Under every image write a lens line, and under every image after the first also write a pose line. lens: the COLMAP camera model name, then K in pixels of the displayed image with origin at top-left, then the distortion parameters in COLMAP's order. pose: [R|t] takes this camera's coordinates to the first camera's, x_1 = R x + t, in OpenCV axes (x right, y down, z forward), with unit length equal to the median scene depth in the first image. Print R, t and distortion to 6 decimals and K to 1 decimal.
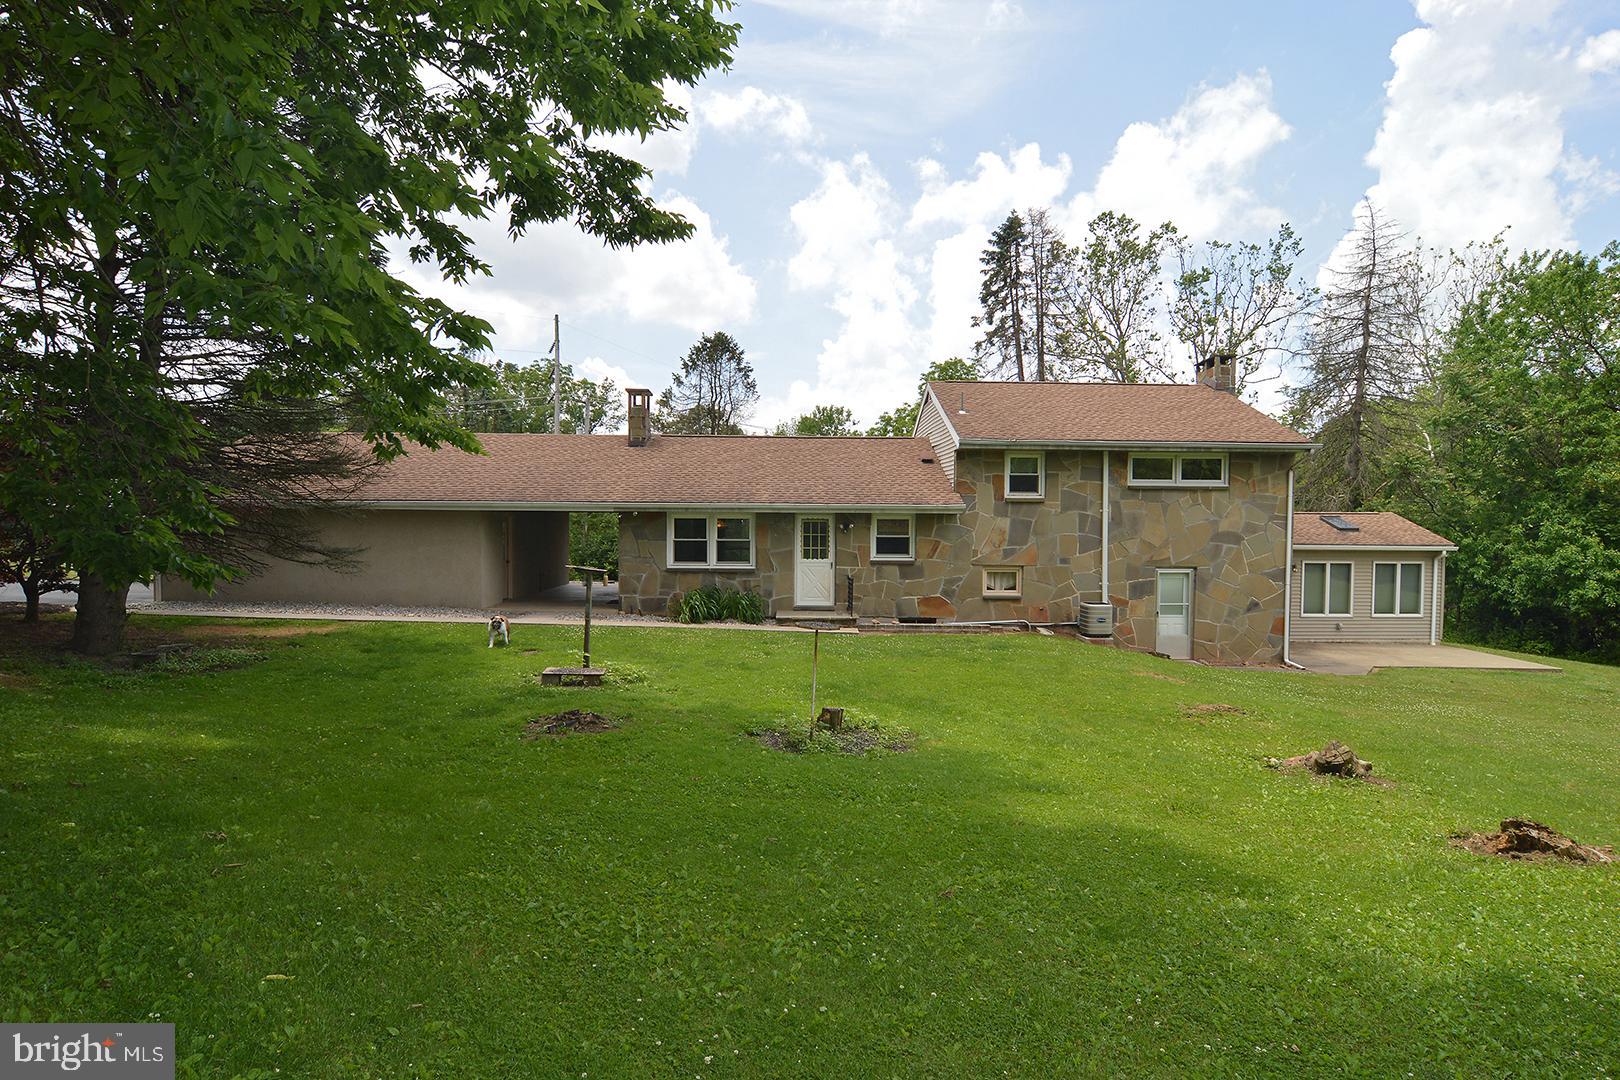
lens RADIAL K [[881.2, 0, 807.7], [0, 881.2, 546.5], [0, 0, 1]] dist [-0.010240, -0.007263]
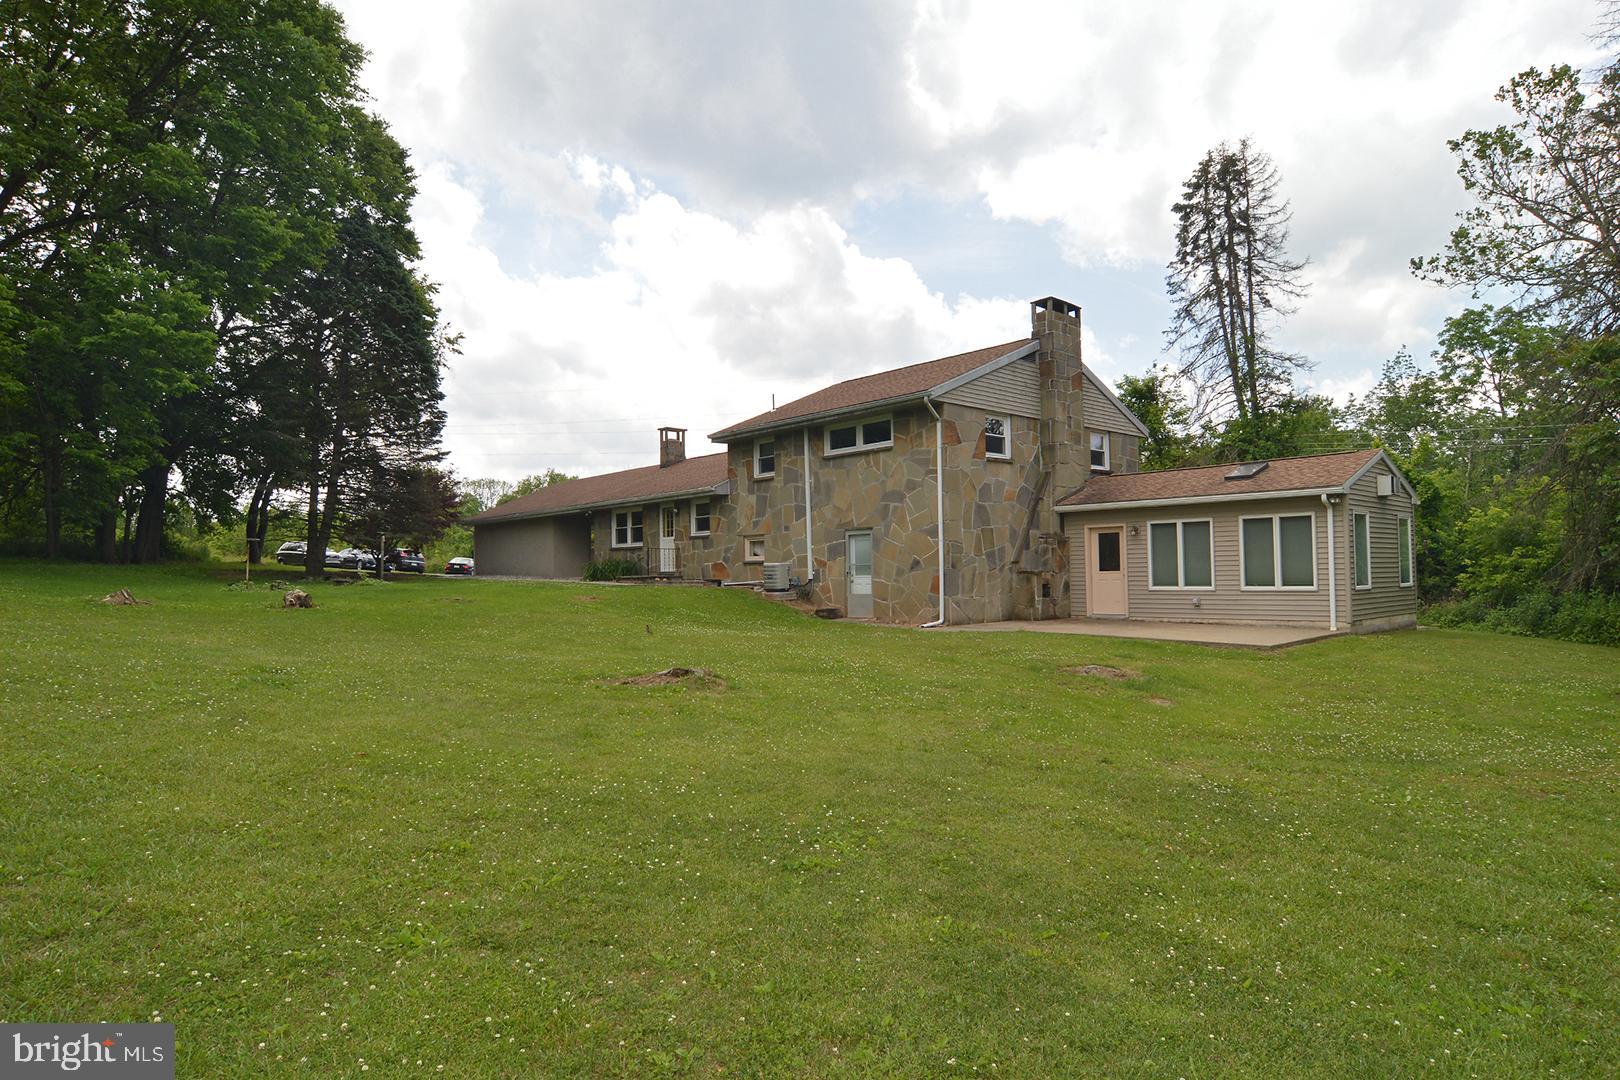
lens RADIAL K [[881.2, 0, 807.7], [0, 881.2, 546.5], [0, 0, 1]] dist [-0.010240, -0.007263]
pose [[0.671265, -0.038473, -0.740218, 1.150145], [0.001077, 0.998702, -0.050931, 0.097625], [0.741217, 0.033390, 0.670435, 0.256553]]
